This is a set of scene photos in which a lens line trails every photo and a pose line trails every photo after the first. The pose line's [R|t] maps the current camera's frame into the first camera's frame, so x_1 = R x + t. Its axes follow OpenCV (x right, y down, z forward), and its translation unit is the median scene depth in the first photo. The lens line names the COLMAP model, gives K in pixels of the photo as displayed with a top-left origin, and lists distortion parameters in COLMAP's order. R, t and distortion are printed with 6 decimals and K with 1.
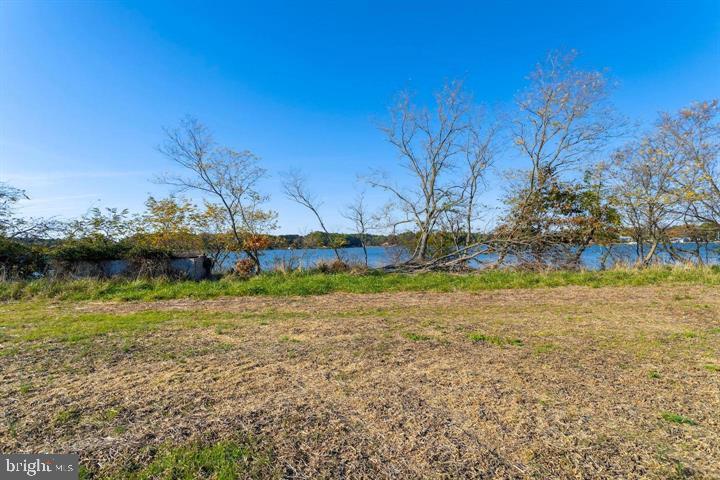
lens RADIAL K [[350.7, 0, 354.8], [0, 350.7, 241.1], [0, 0, 1]] dist [0.008419, 0.002581]
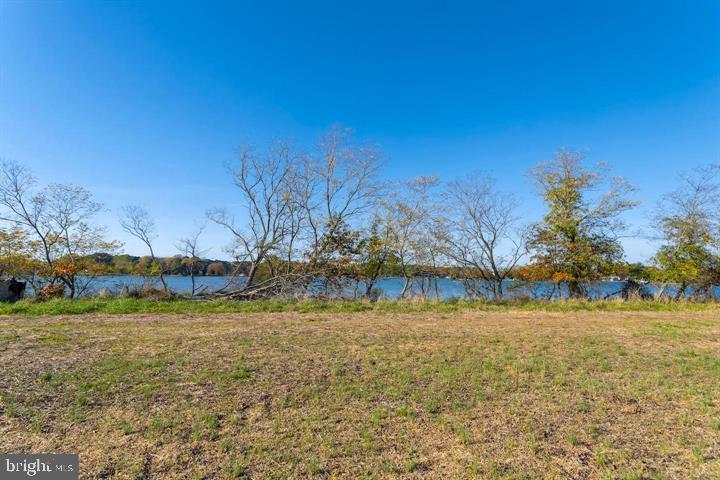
lens RADIAL K [[350.7, 0, 356.6], [0, 350.7, 243.3], [0, 0, 1]] dist [0.008419, 0.002581]
pose [[0.992899, 0.042054, 0.111281, 0.513608], [-0.033217, 0.996233, -0.080109, -0.020194], [-0.114231, 0.075844, 0.990555, -0.242394]]
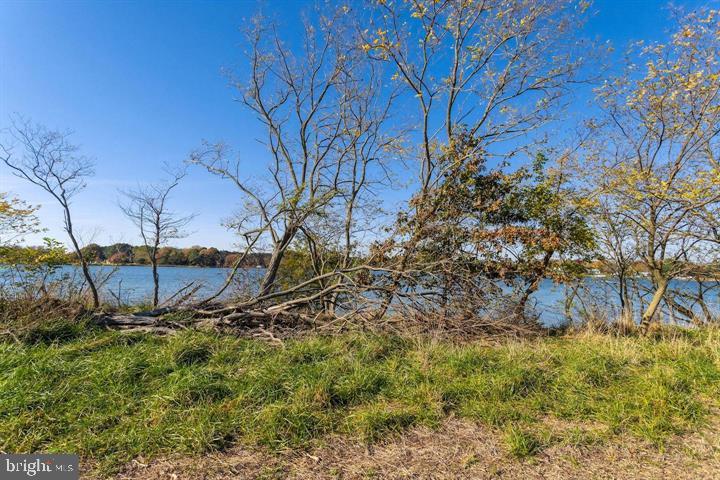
lens RADIAL K [[350.7, 0, 355.5], [0, 350.7, 245.7], [0, 0, 1]] dist [0.008419, 0.002581]
pose [[0.997070, 0.045689, 0.061347, 0.373135], [-0.042582, 0.997789, -0.051030, -0.007426], [-0.063543, 0.048268, 0.996811, 0.511390]]
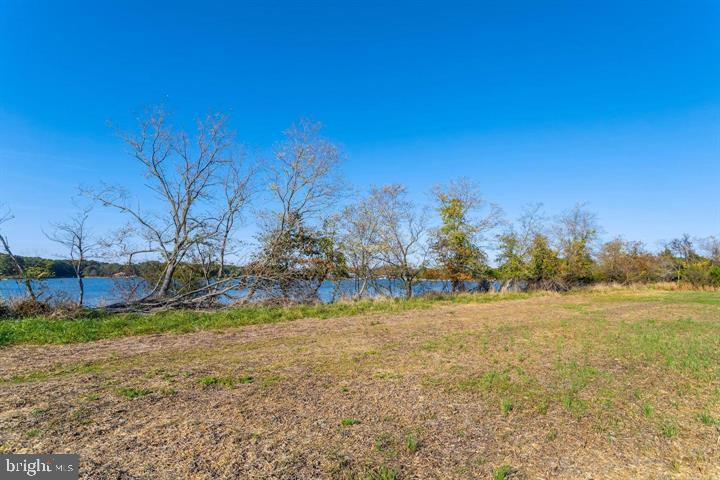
lens RADIAL K [[350.7, 0, 369.6], [0, 350.7, 237.2], [0, 0, 1]] dist [0.008419, 0.002581]
pose [[0.763600, 0.095016, 0.638660, 0.008320], [-0.028427, 0.993102, -0.113760, -0.008404], [-0.645063, 0.068712, 0.761034, -0.020271]]
